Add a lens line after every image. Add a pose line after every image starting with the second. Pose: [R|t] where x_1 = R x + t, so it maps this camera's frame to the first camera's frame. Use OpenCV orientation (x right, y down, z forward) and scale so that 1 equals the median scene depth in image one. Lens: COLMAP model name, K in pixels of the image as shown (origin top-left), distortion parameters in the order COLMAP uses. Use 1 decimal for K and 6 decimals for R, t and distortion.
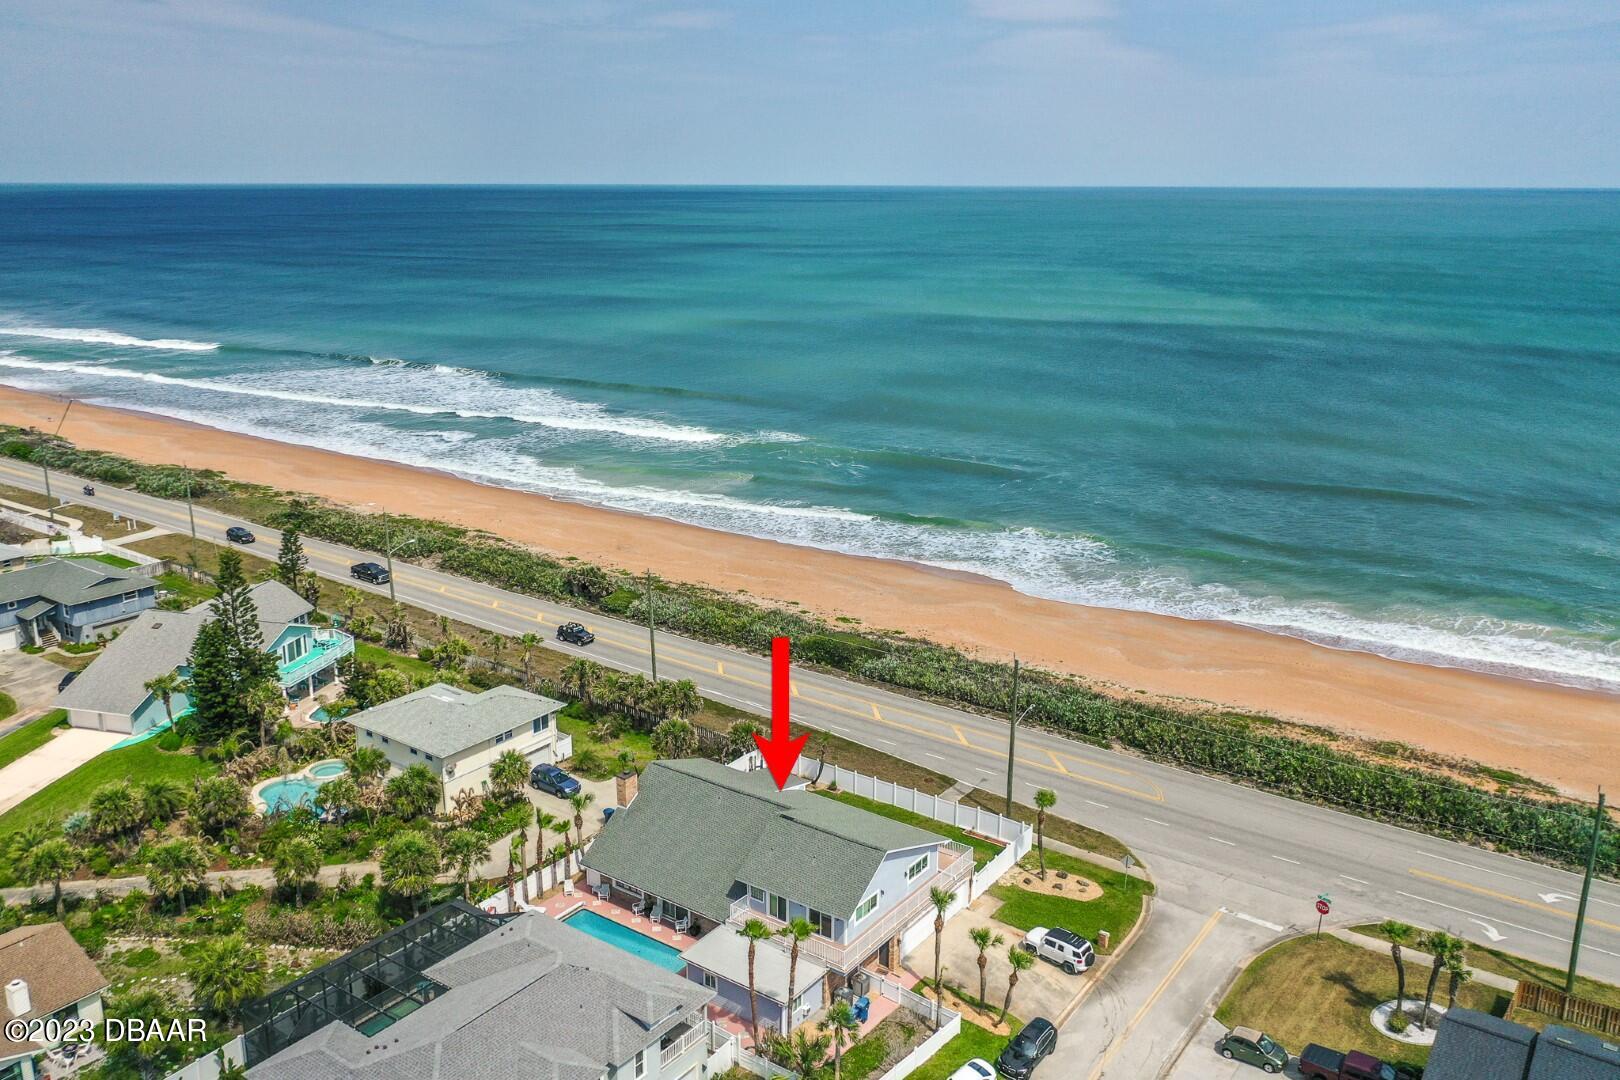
lens RADIAL K [[1335.7, 0, 807.2], [0, 1335.7, 540.7], [0, 0, 1]] dist [0.001725, 0.005103]
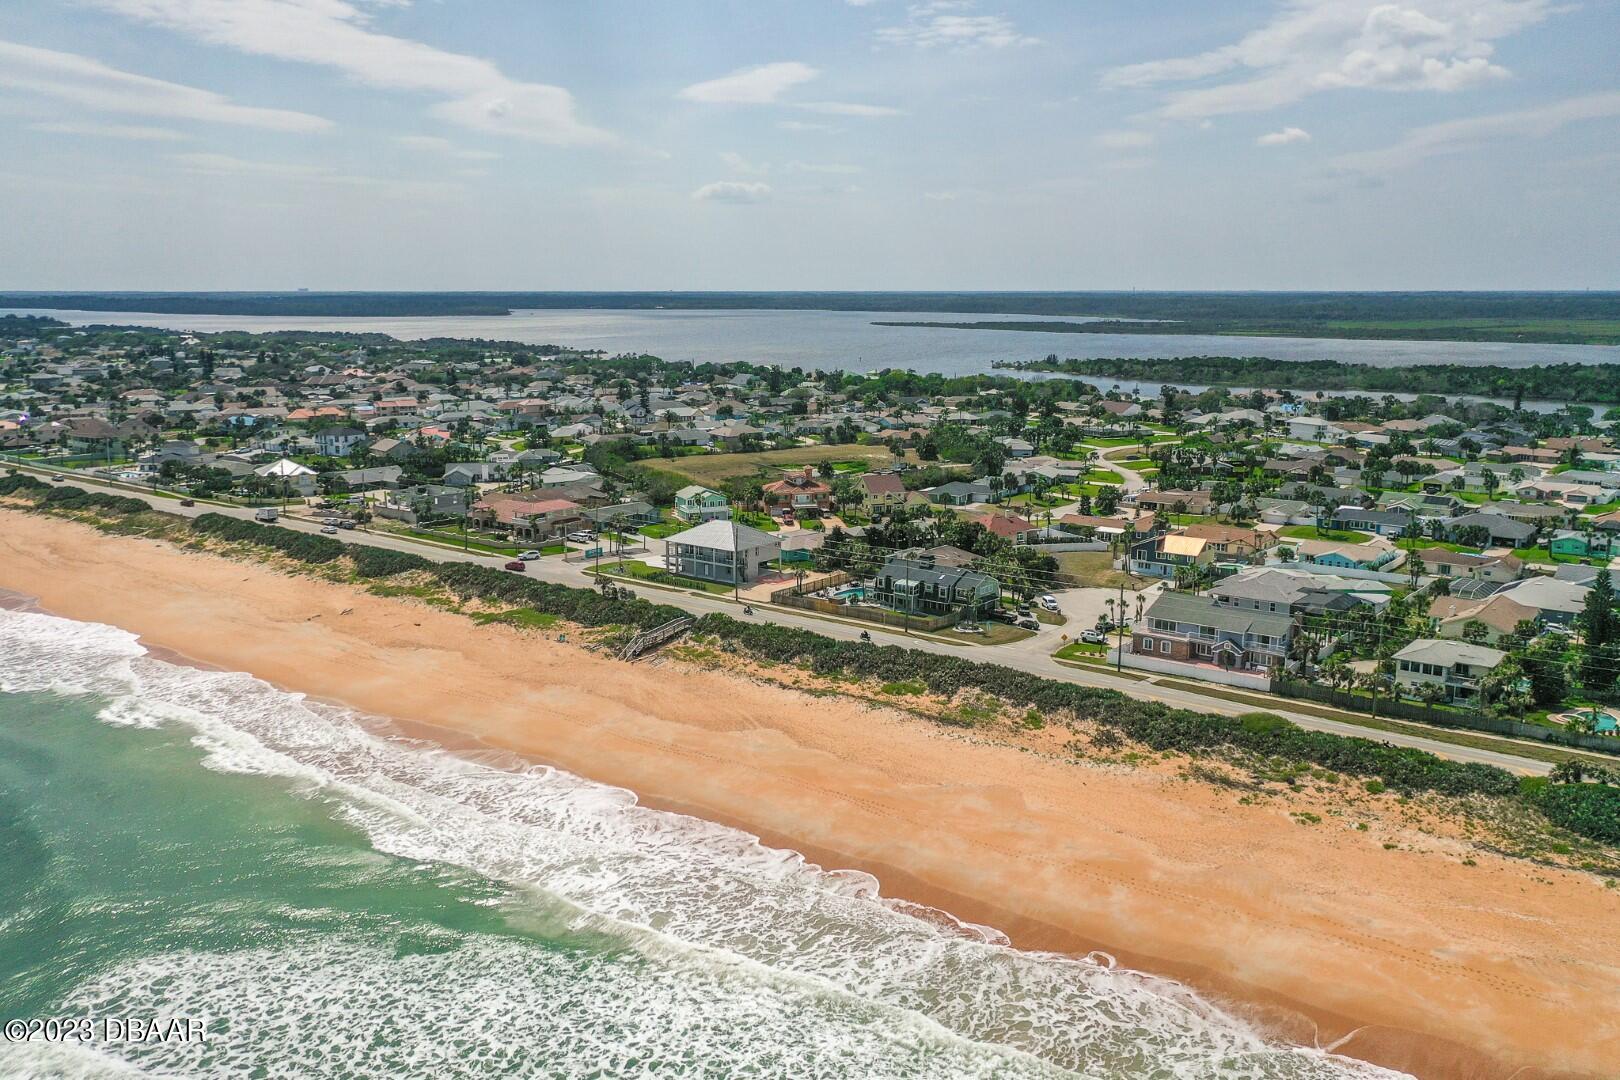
lens RADIAL K [[1353.8, 0, 810.8], [0, 1353.8, 539.9], [0, 0, 1]] dist [0.007025, 0.003480]
pose [[-0.999344, -0.008377, 0.035238, 0.489624], [0.007679, 0.901765, 0.432159, -0.750737], [-0.035396, 0.432146, -0.901109, 2.497976]]
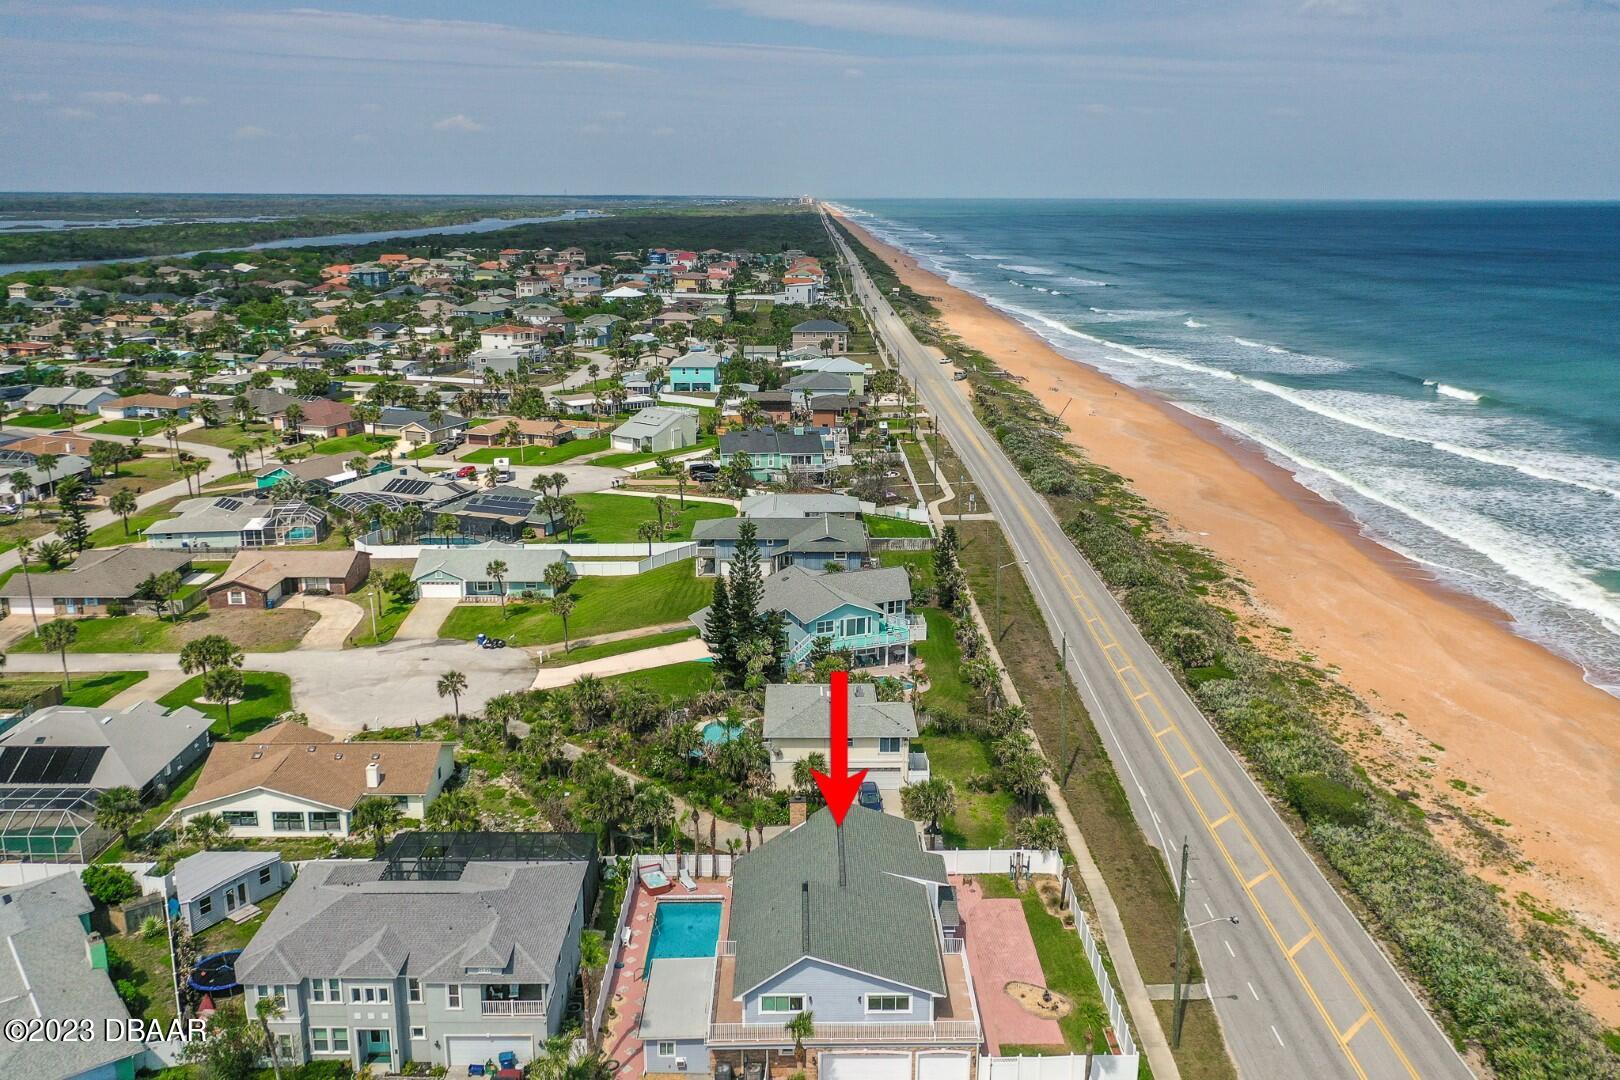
lens RADIAL K [[1353.8, 0, 810.8], [0, 1353.8, 539.9], [0, 0, 1]] dist [0.007025, 0.003480]
pose [[0.593509, 0.199259, -0.779771, 0.538226], [-0.211398, 0.973444, 0.087847, -0.093969], [0.776568, 0.112704, 0.619870, 0.291028]]
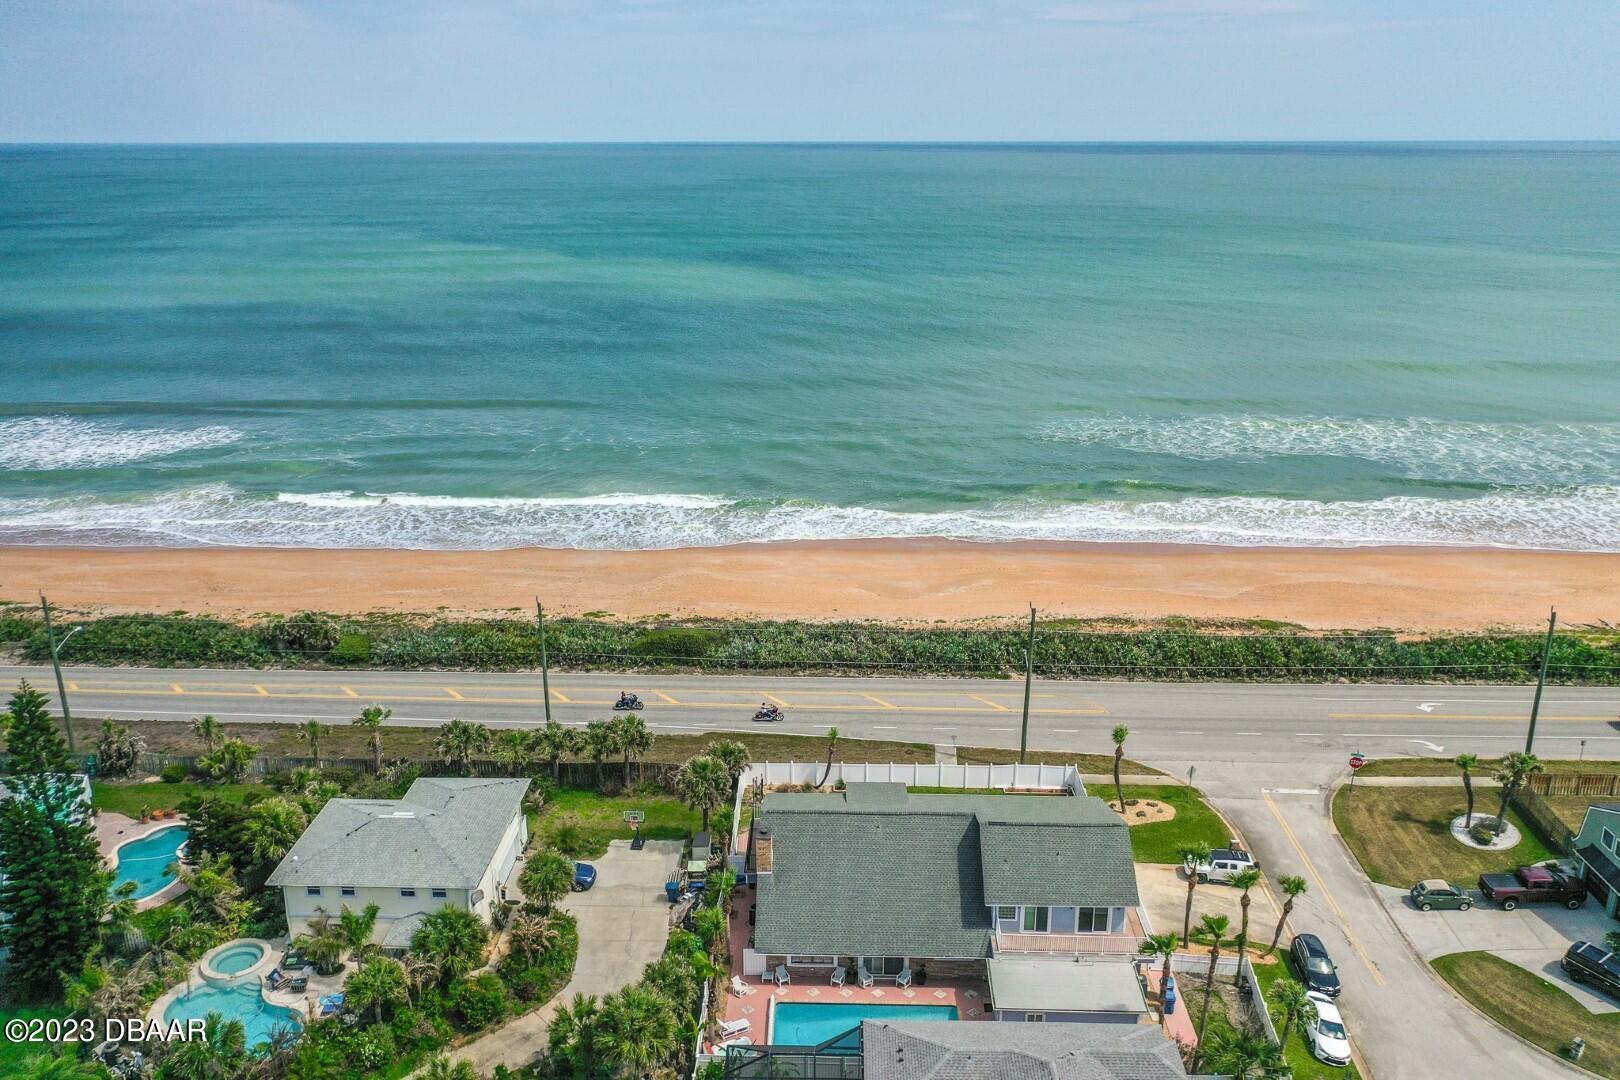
lens RADIAL K [[1284.1, 0, 808.4], [0, 1284.1, 530.4], [0, 0, 1]] dist [0.006149, -0.002540]
pose [[0.825199, -0.168969, 0.538977, -0.435958], [0.151099, 0.985468, 0.077605, -0.060354], [-0.544258, 0.017399, 0.838738, 0.255994]]
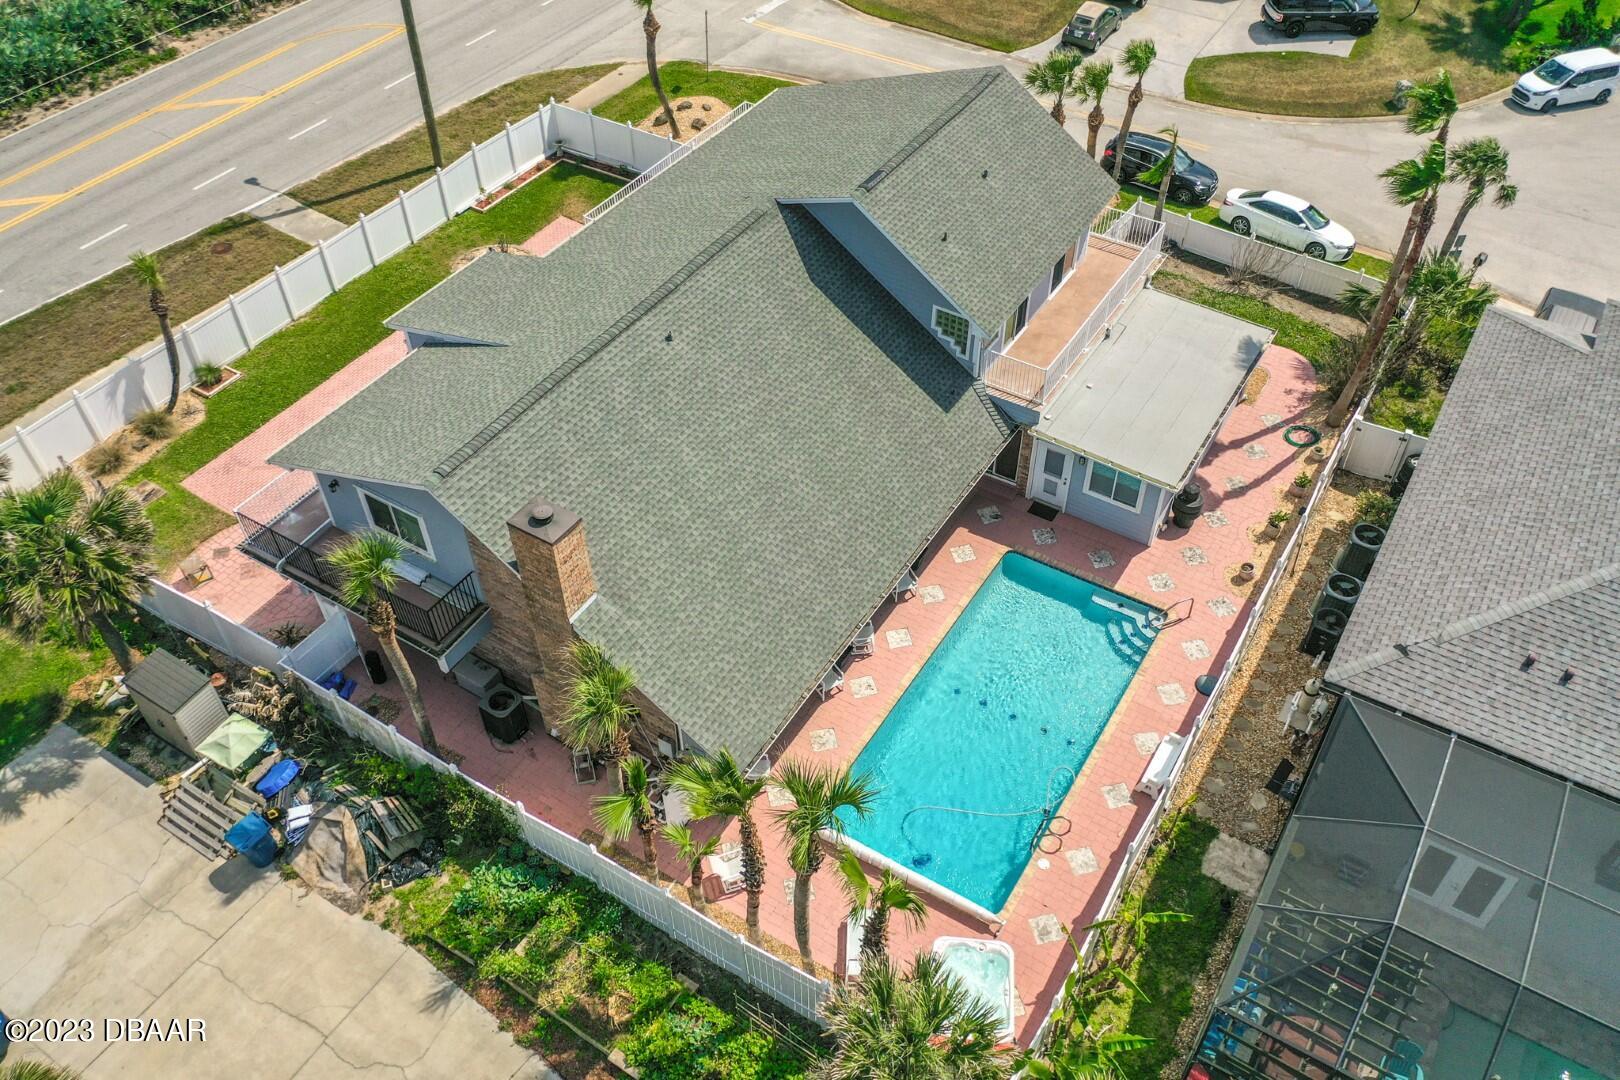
lens RADIAL K [[1279.0, 0, 814.8], [0, 1279.0, 530.7], [0, 0, 1]] dist [0.004730, -0.001933]
pose [[-0.071052, -0.701185, 0.709430, -0.279786], [0.274585, 0.669999, 0.689713, 0.006247], [-0.958934, 0.243804, 0.144930, 0.766447]]
